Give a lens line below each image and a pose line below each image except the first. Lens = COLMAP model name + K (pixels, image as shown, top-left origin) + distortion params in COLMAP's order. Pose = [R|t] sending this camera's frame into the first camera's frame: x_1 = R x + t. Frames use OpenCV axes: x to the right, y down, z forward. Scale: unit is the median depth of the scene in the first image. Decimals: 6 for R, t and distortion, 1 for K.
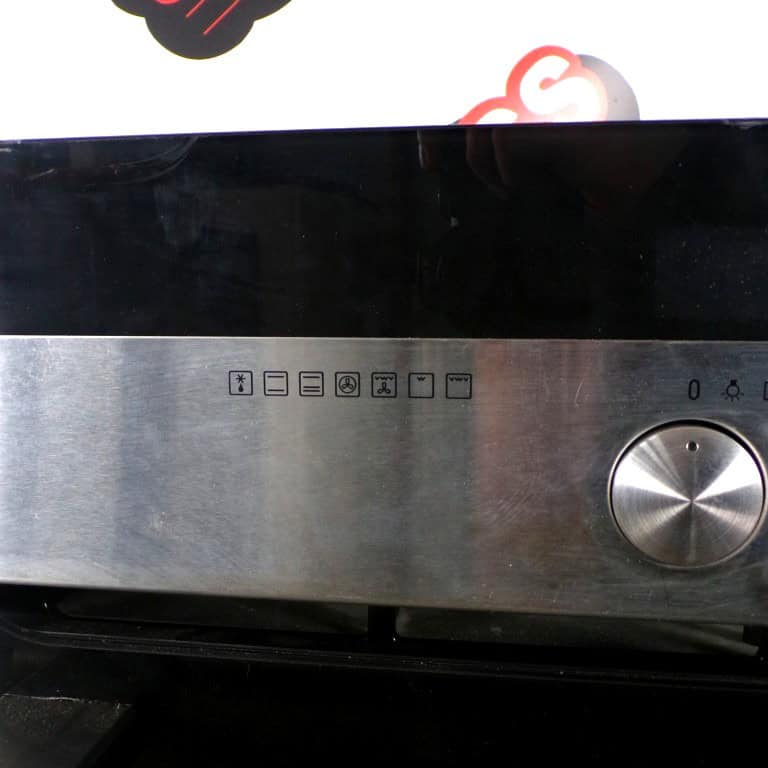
lens RADIAL K [[713.9, 0, 384.0], [0, 713.9, 384.0], [0, 0, 1]] dist [0.000312, 0.003823]
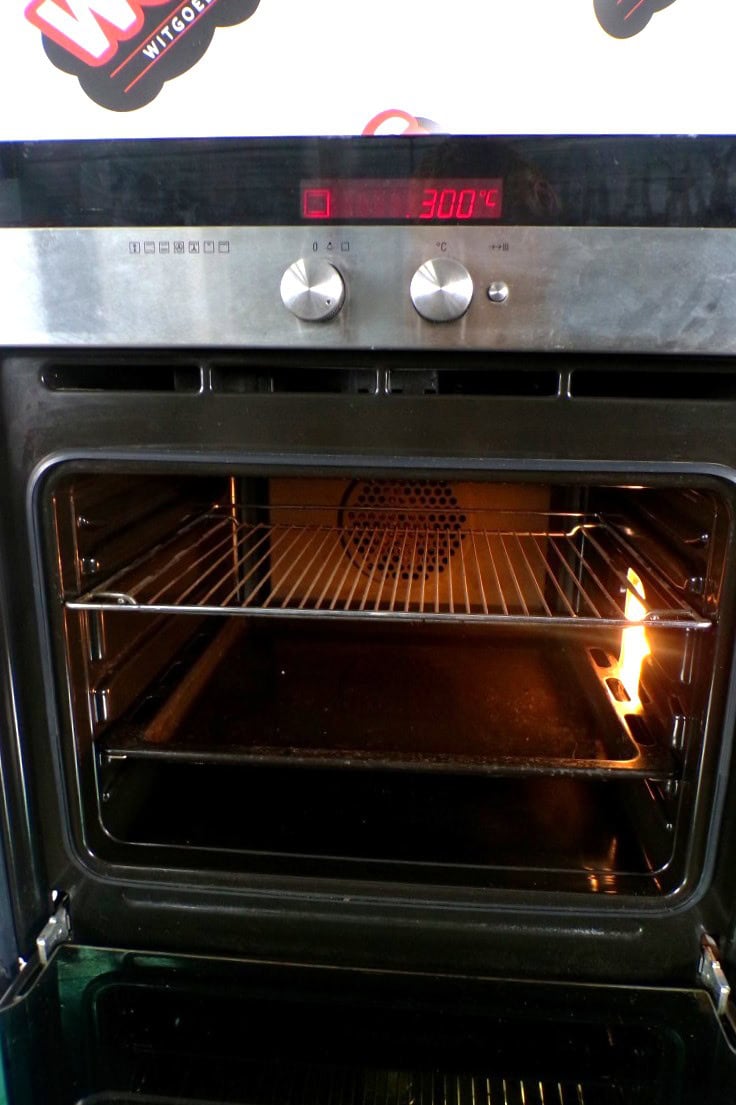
lens RADIAL K [[762.2, 0, 368.0], [0, 762.2, 552.5], [0, 0, 1]] dist [-0.029204, 0.001242]
pose [[0.998794, 0.003704, 0.048948, 0.447753], [-0.008160, 0.995803, 0.091158, 0.759515], [-0.048405, -0.091448, 0.994633, -1.607875]]
